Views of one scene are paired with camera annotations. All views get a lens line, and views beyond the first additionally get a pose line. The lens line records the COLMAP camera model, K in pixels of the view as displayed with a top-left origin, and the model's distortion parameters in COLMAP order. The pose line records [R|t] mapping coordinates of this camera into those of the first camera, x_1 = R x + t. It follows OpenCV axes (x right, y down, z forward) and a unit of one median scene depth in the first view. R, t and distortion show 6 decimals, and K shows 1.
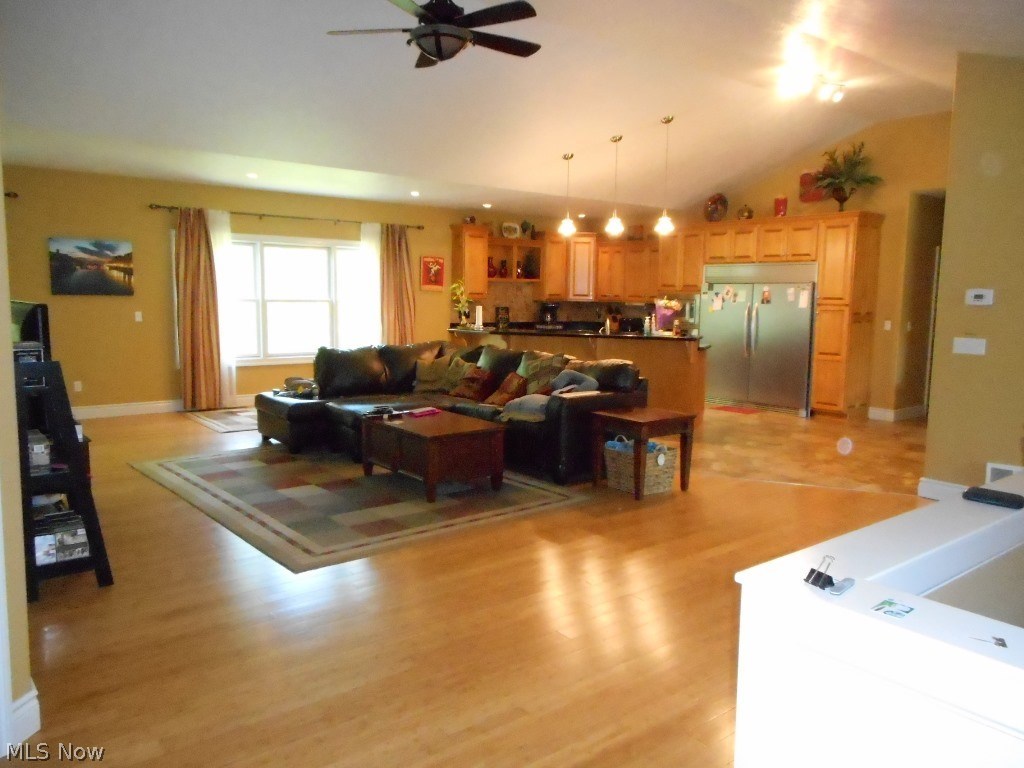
lens RADIAL K [[770.7, 0, 512.0], [0, 770.7, 384.0], [0, 0, 1]] dist [0.000443, 0.011025]
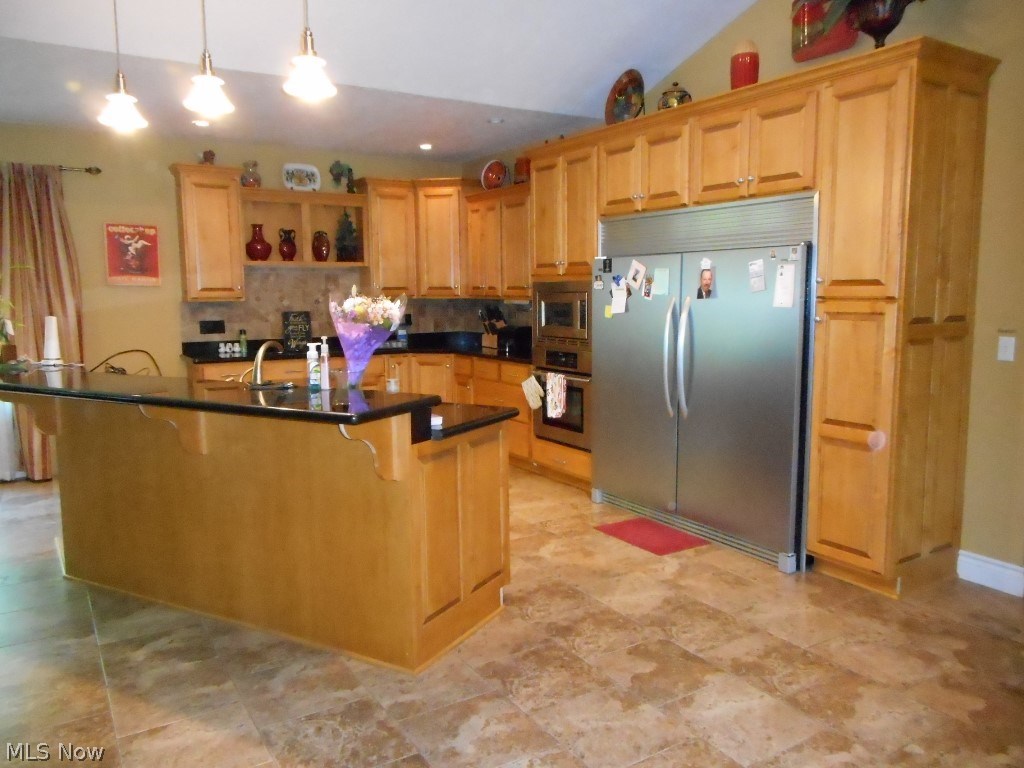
lens RADIAL K [[770.7, 0, 512.0], [0, 770.7, 384.0], [0, 0, 1]] dist [0.000443, 0.011025]
pose [[0.992371, -0.006980, -0.123092, 0.289287], [0.007835, 0.999948, 0.006464, -0.063081], [0.123040, -0.007379, 0.992374, 0.587595]]
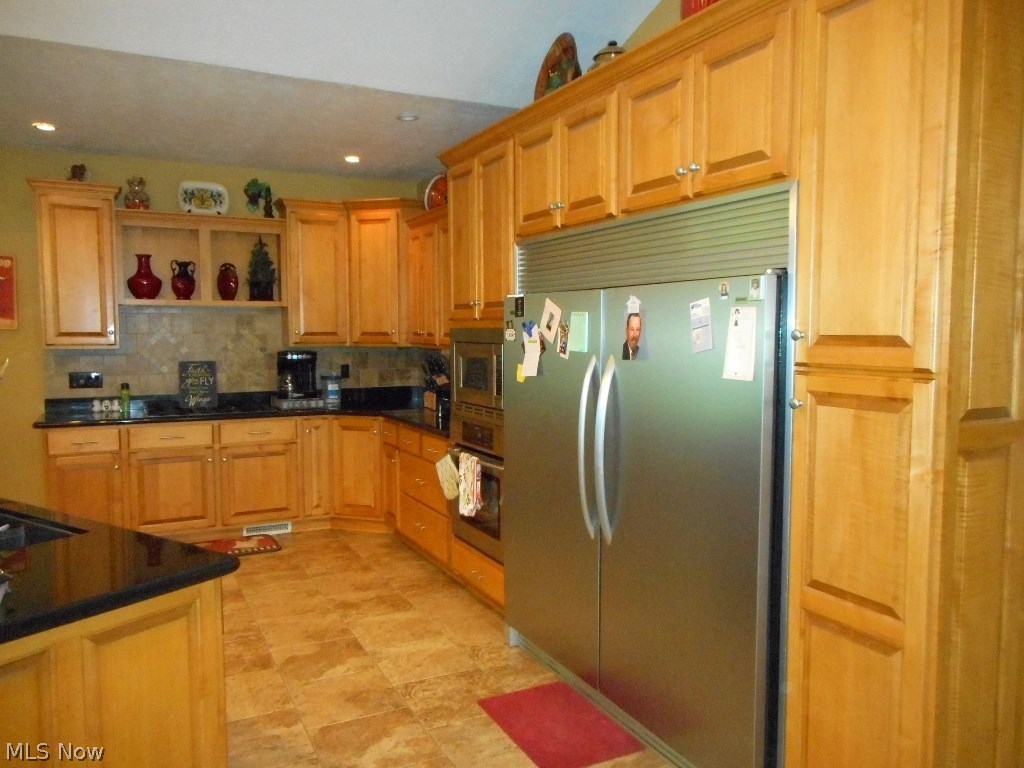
lens RADIAL K [[770.7, 0, 512.0], [0, 770.7, 384.0], [0, 0, 1]] dist [0.000443, 0.011025]
pose [[0.977572, -0.000589, -0.210599, 0.363724], [-0.008981, 0.998970, -0.044482, -0.087604], [0.210408, 0.045376, 0.976560, 0.764858]]
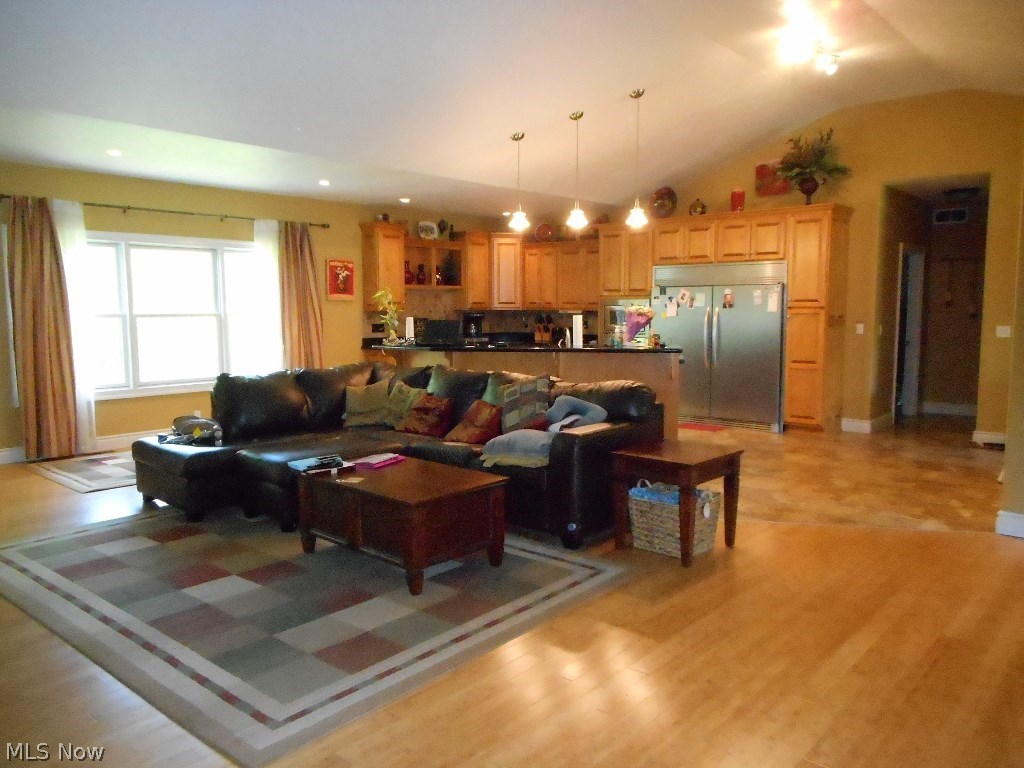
lens RADIAL K [[770.7, 0, 512.0], [0, 770.7, 384.0], [0, 0, 1]] dist [0.000443, 0.011025]
pose [[0.985782, -0.035189, 0.164302, -0.074176], [0.037345, 0.999252, -0.010049, -0.016965], [-0.163826, 0.016043, 0.986359, 0.164925]]
